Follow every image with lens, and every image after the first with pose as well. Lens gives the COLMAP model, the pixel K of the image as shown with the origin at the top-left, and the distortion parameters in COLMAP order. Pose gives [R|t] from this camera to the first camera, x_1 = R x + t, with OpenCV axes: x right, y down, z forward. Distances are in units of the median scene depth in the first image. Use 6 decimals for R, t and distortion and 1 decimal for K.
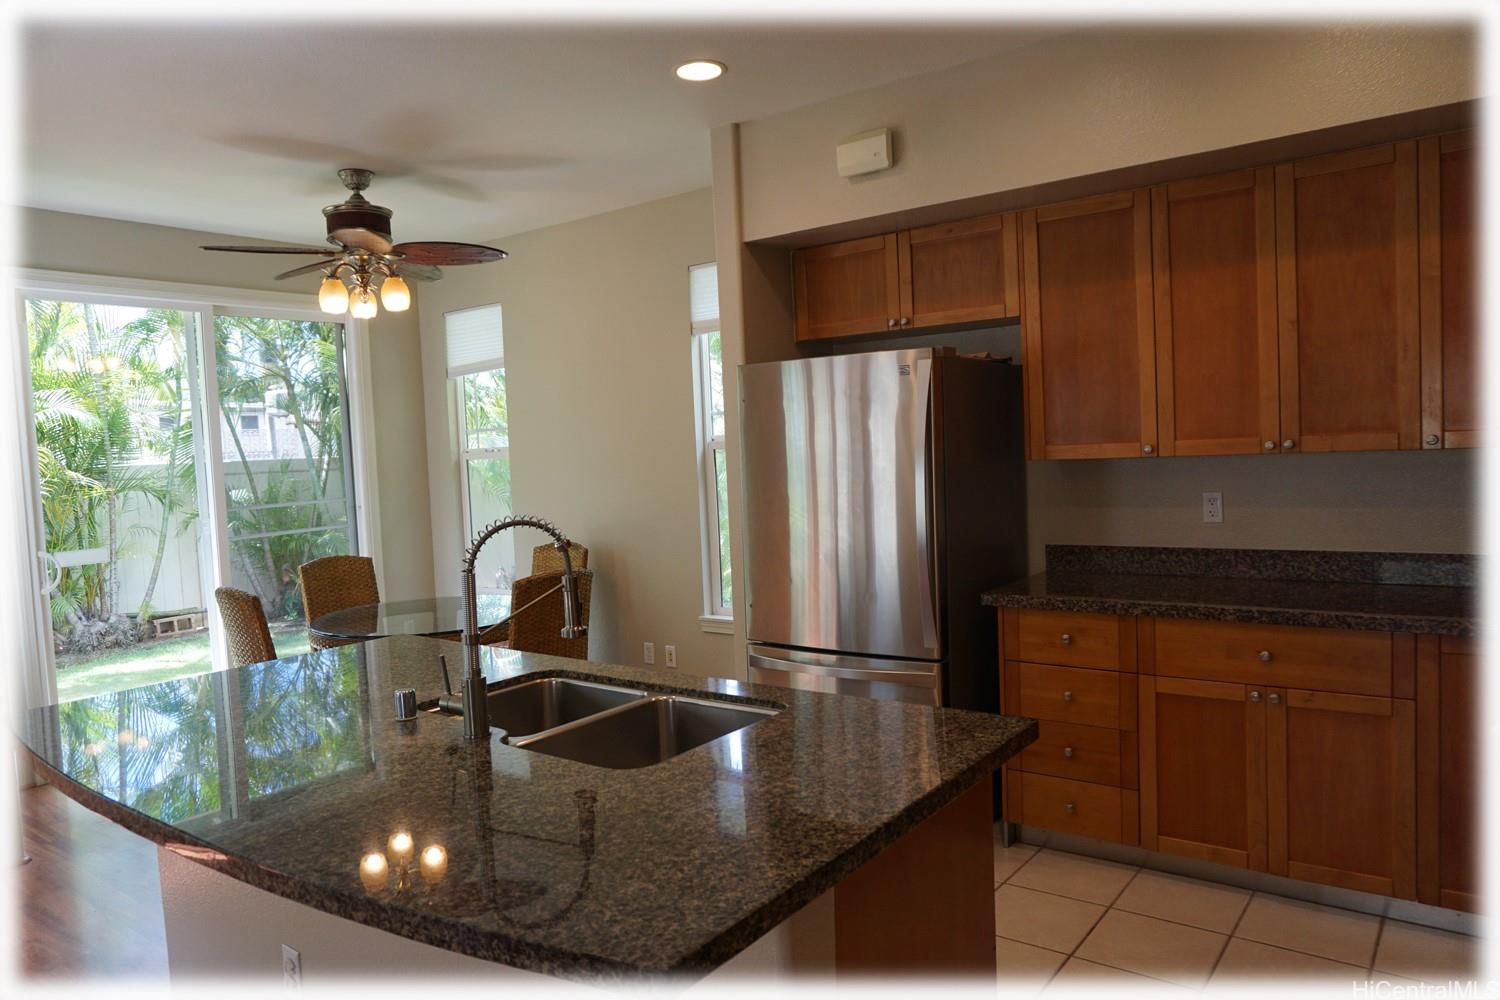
lens RADIAL K [[1031.1, 0, 750.0], [0, 1031.1, 500.0], [0, 0, 1]] dist [-0.011465, -0.002775]
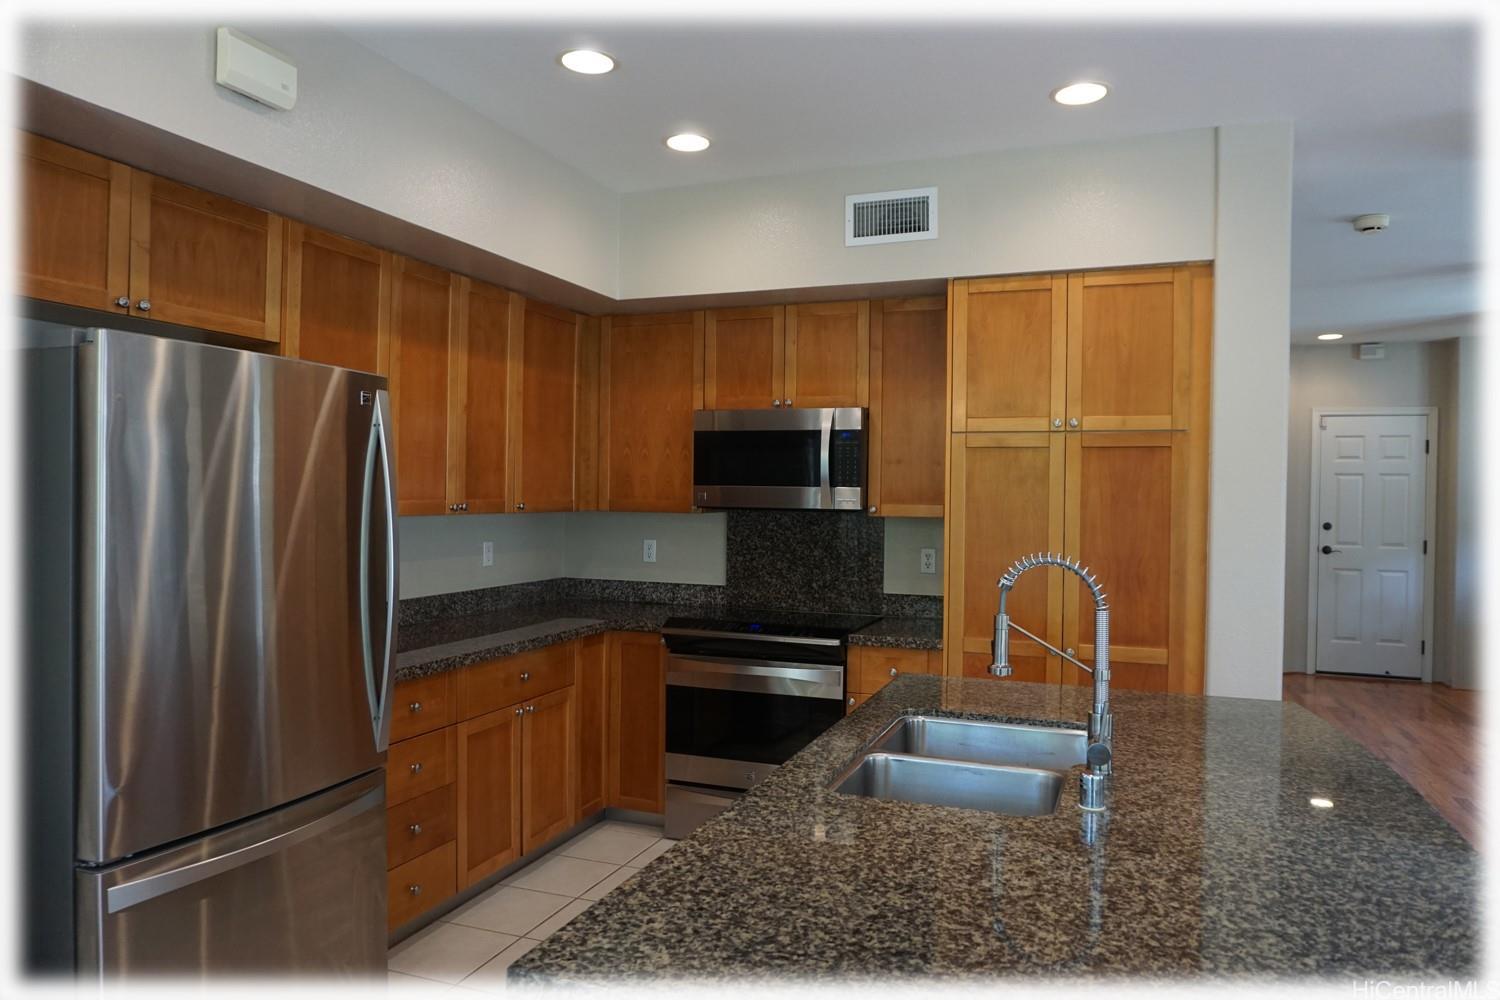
lens RADIAL K [[1031.1, 0, 750.0], [0, 1031.1, 500.0], [0, 0, 1]] dist [-0.011465, -0.002775]
pose [[-0.271806, 0.030534, 0.961868, -0.698005], [0.048731, 0.998651, -0.017931, -0.023764], [-0.961118, 0.041999, -0.272927, 0.969855]]
